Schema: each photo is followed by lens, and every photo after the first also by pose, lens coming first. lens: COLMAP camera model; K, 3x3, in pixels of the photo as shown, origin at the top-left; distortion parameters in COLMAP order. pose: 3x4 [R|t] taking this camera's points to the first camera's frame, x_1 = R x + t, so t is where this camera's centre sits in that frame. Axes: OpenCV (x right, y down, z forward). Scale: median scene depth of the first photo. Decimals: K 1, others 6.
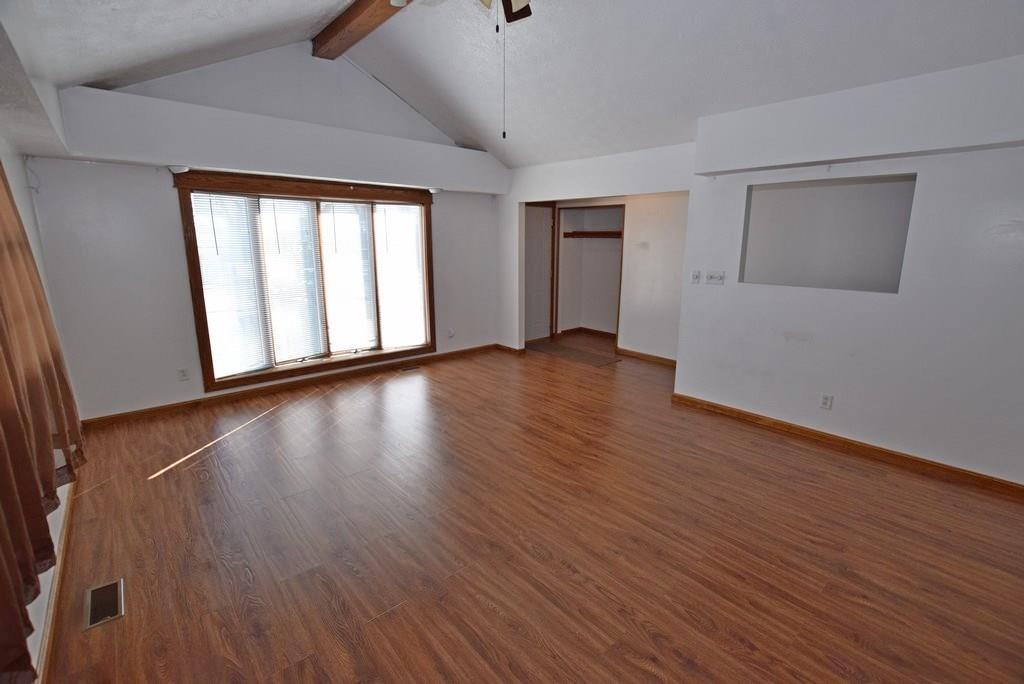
lens RADIAL K [[451.6, 0, 513.0], [0, 451.6, 342.2], [0, 0, 1]] dist [-0.032294, 0.003041]
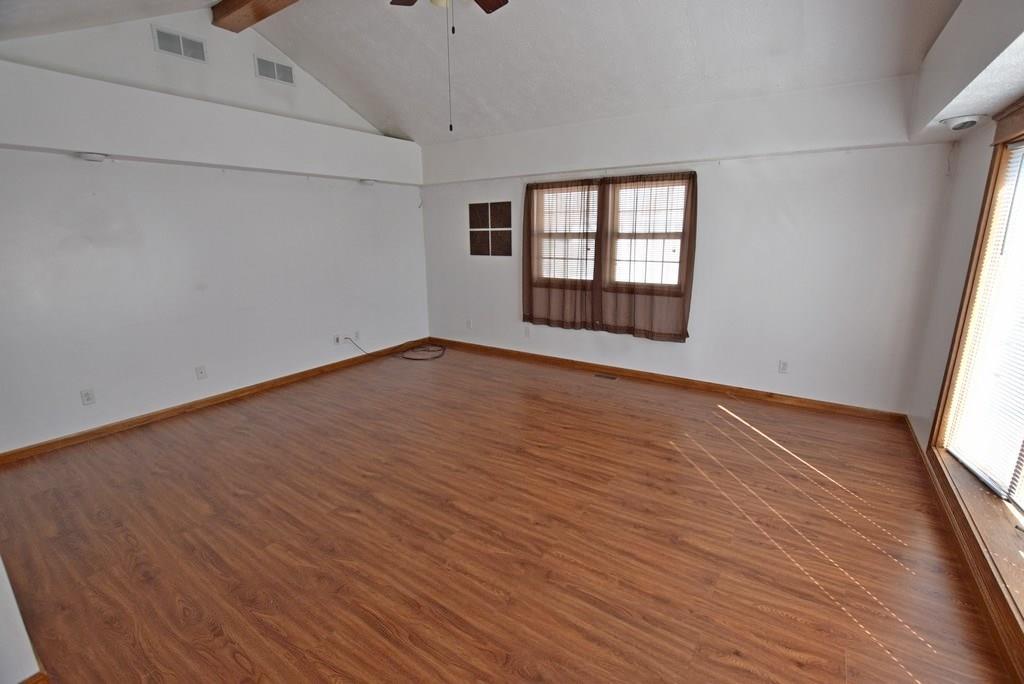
lens RADIAL K [[451.6, 0, 511.7], [0, 451.6, 342.0], [0, 0, 1]] dist [-0.032294, 0.003041]
pose [[-0.971327, 0.058224, -0.230508, 0.070766], [-0.049170, 0.899390, 0.434374, -0.296648], [0.232608, 0.433253, -0.870738, 1.340865]]
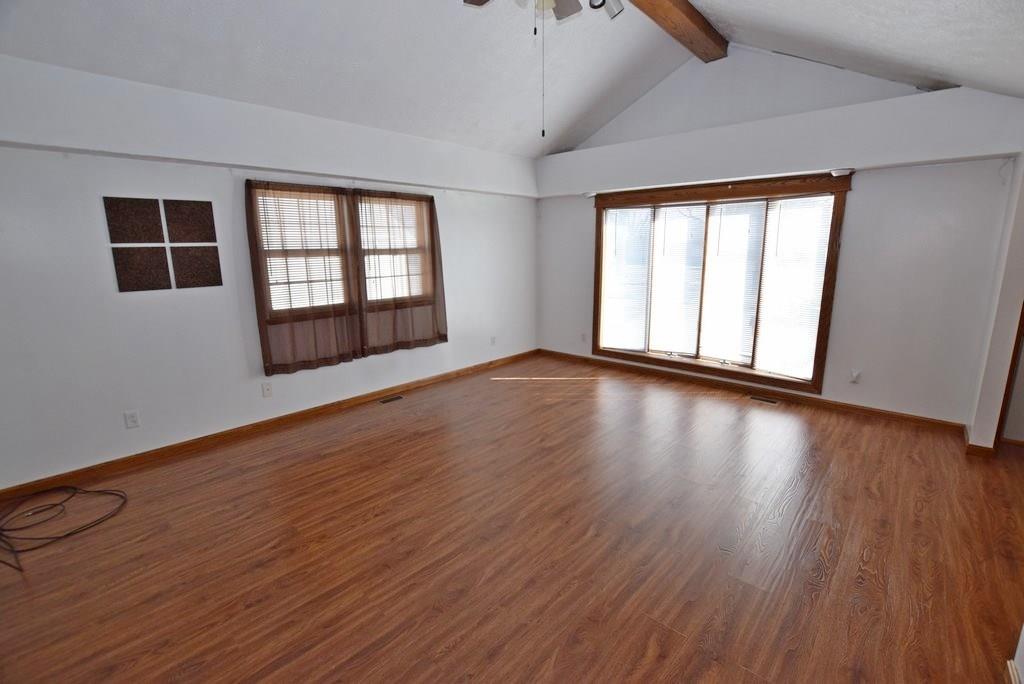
lens RADIAL K [[451.6, 0, 517.8], [0, 451.6, 343.1], [0, 0, 1]] dist [-0.032294, 0.003041]
pose [[0.102994, 0.198065, -0.974763, 0.635367], [-0.206782, 0.962828, 0.173791, -0.114085], [0.972951, 0.183664, 0.140122, 0.560315]]
